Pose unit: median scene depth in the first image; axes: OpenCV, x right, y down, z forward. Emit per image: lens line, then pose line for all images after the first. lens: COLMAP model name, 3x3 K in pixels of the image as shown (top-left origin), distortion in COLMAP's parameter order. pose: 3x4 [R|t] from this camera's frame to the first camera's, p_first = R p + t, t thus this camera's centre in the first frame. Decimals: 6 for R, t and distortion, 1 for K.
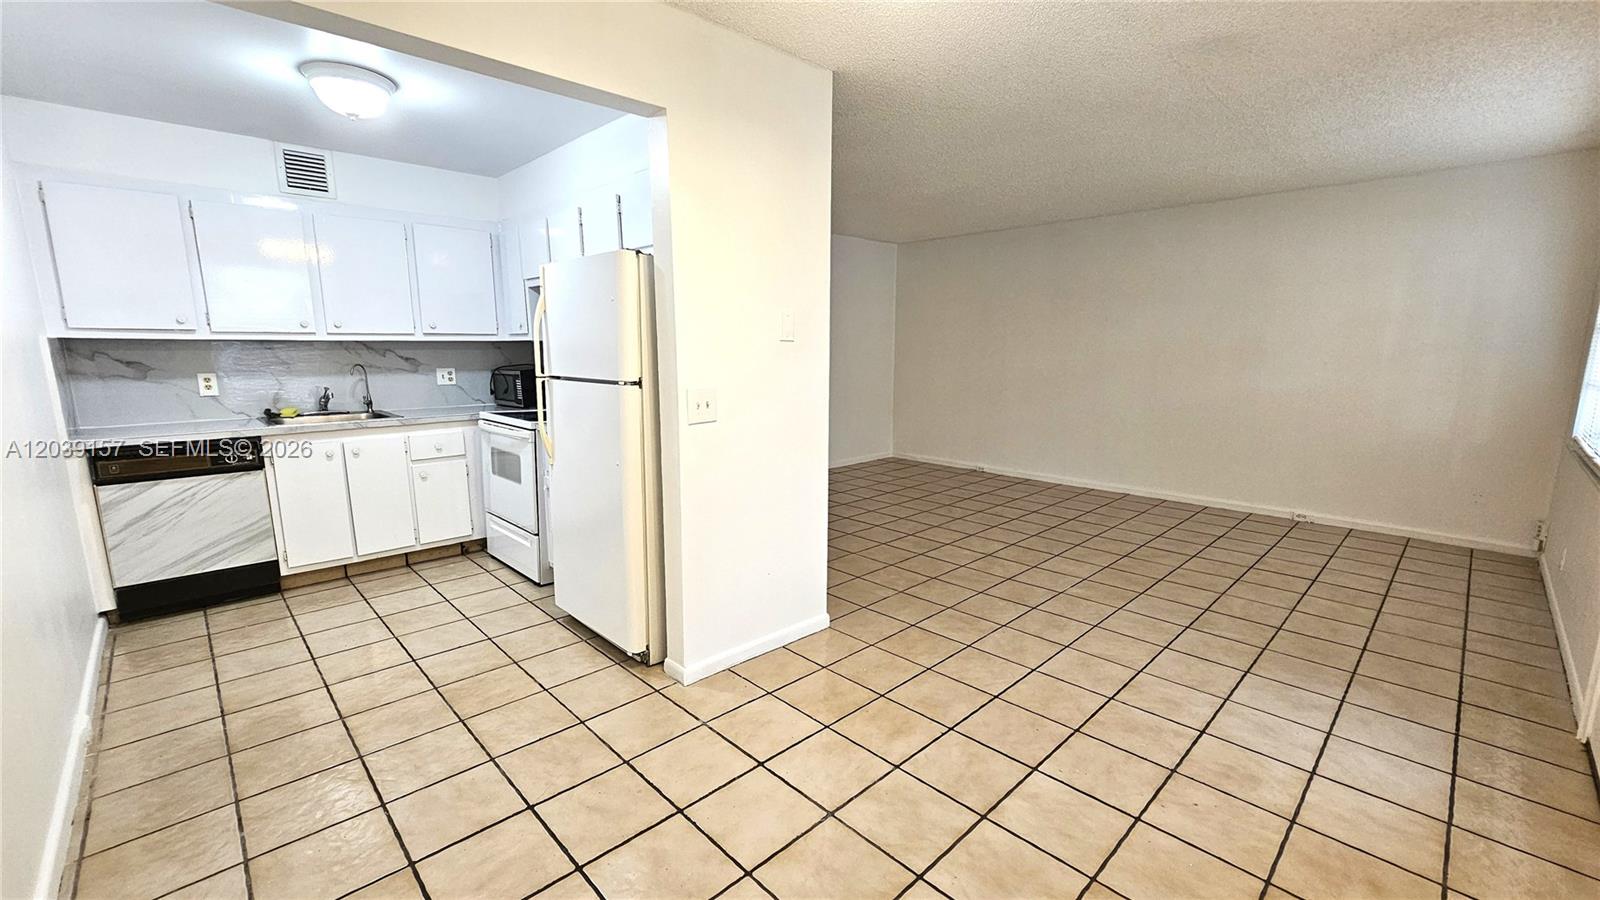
lens RADIAL K [[651.6, 0, 801.9], [0, 651.6, 452.2], [0, 0, 1]] dist [-0.001517, 0.000091]
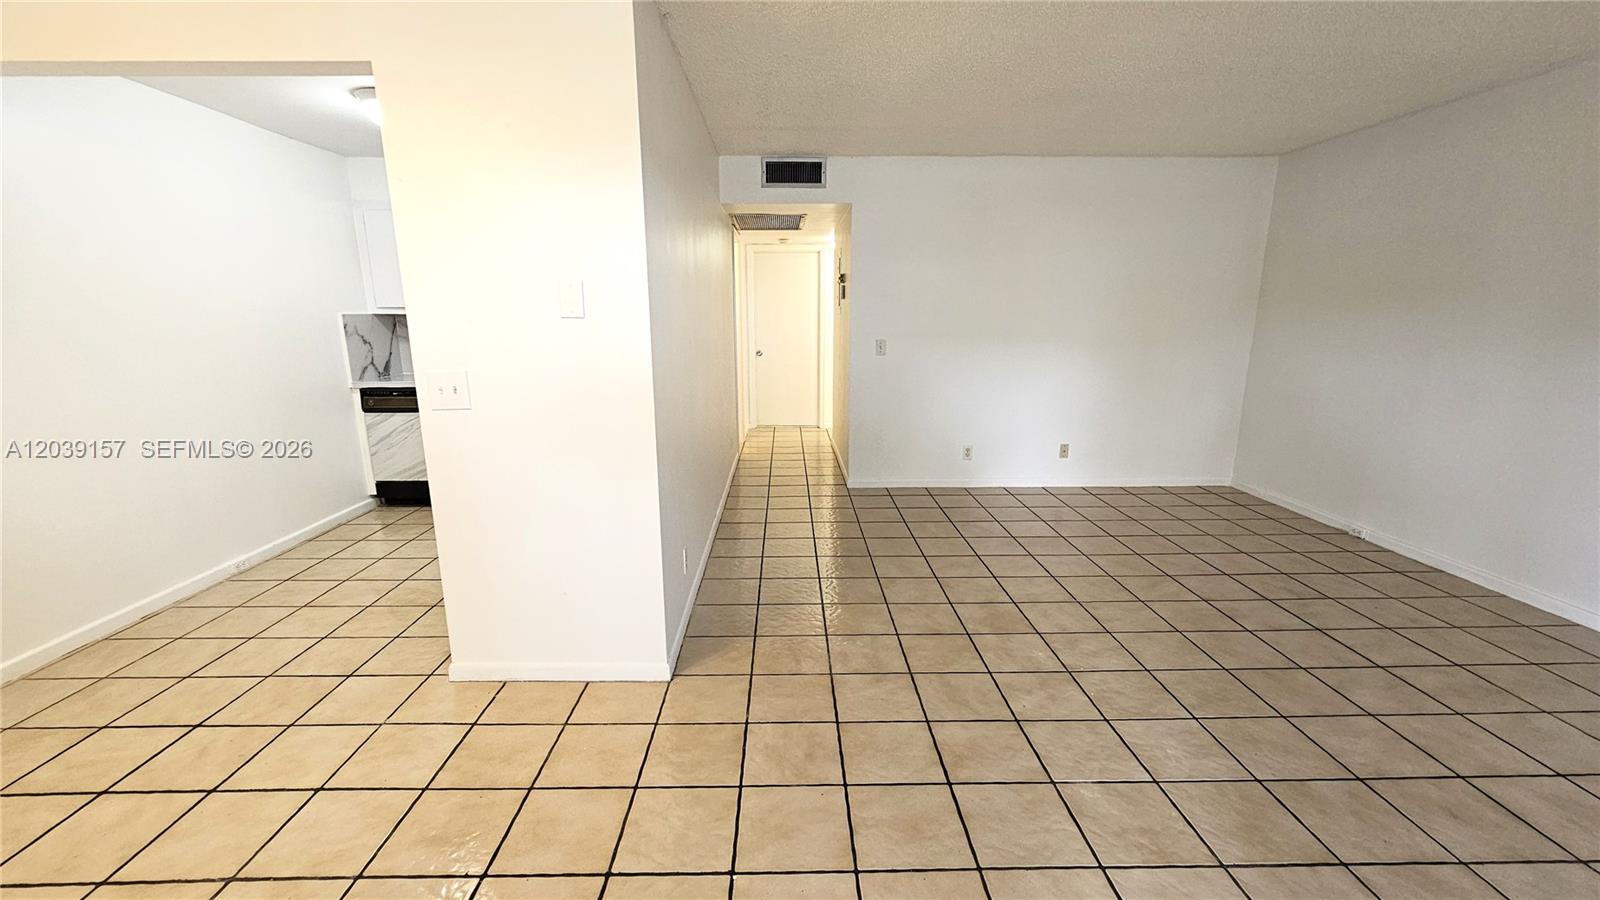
lens RADIAL K [[651.6, 0, 800.5], [0, 651.6, 455.7], [0, 0, 1]] dist [-0.001517, 0.000091]
pose [[0.735577, 0.142940, -0.662189, 0.655511], [-0.111208, 0.989704, 0.090104, -0.093741], [0.668251, 0.007362, 0.743900, 0.523299]]
